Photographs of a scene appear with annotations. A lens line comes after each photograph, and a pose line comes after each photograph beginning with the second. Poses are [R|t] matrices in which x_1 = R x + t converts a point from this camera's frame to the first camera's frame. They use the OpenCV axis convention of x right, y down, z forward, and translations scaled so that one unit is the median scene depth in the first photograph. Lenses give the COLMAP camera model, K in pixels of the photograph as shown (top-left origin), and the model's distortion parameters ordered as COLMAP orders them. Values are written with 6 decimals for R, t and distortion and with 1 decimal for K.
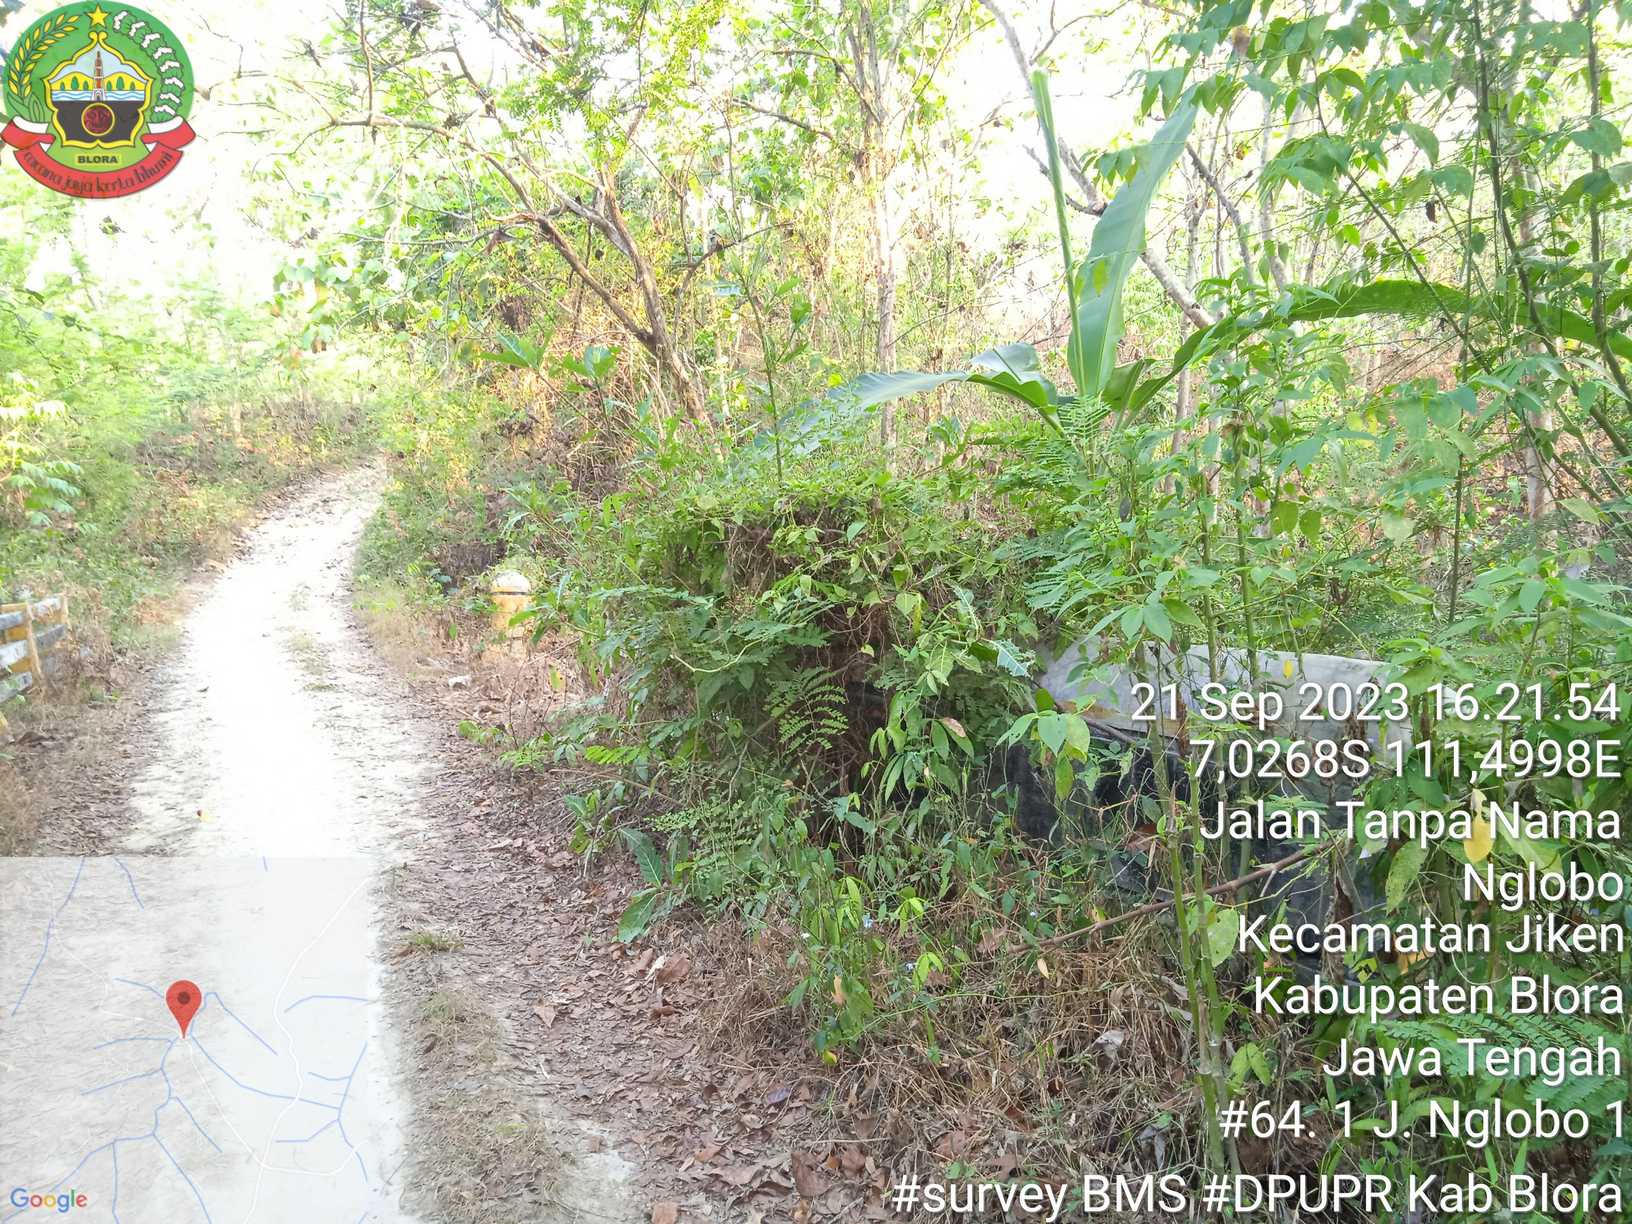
lens RADIAL K [[1266.5, 0, 826.8], [0, 1266.5, 615.9], [0, 0, 1]] dist [0.045760, -0.065857]
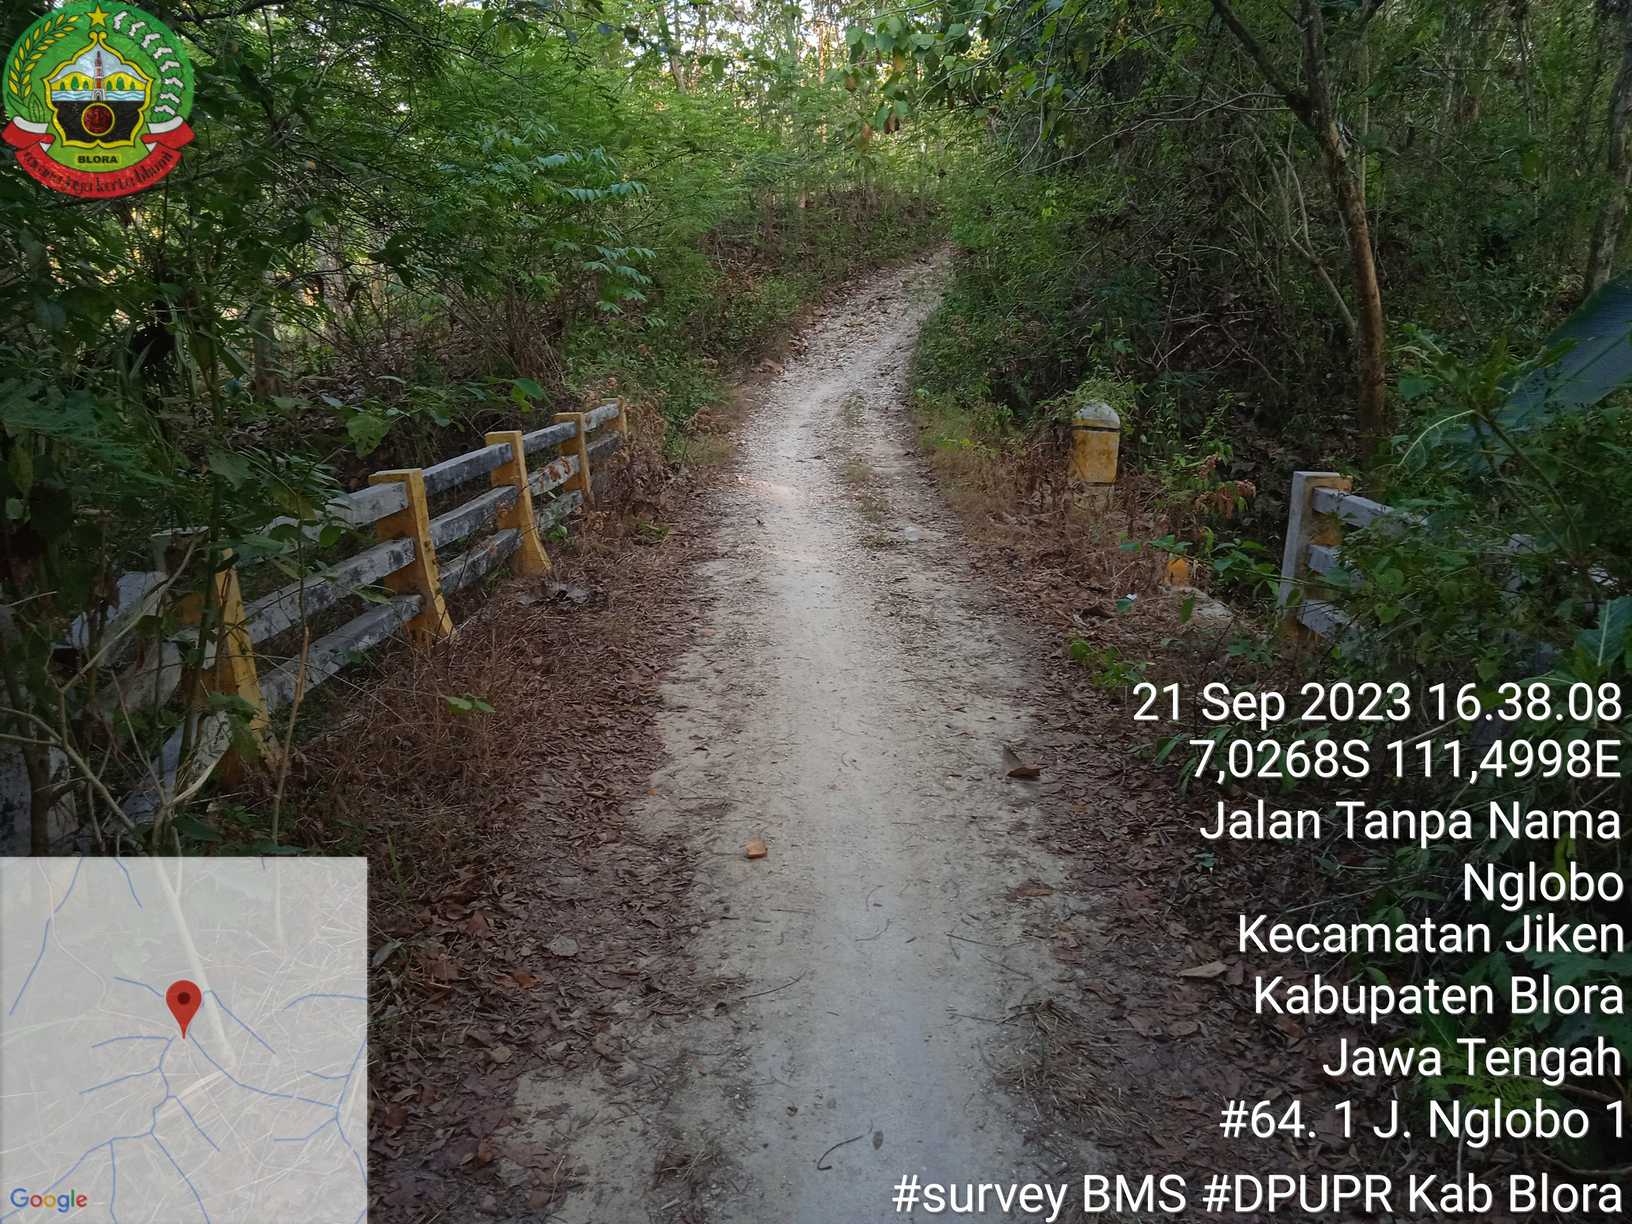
lens RADIAL K [[1277.1, 0, 816.0], [0, 1277.1, 612.0], [0, 0, 1]] dist [0.058441, -0.200674]
pose [[0.914796, 0.133321, -0.381279, -0.084288], [-0.076247, 0.983984, 0.161129, -0.020763], [0.396654, -0.118329, 0.910310, 0.167723]]
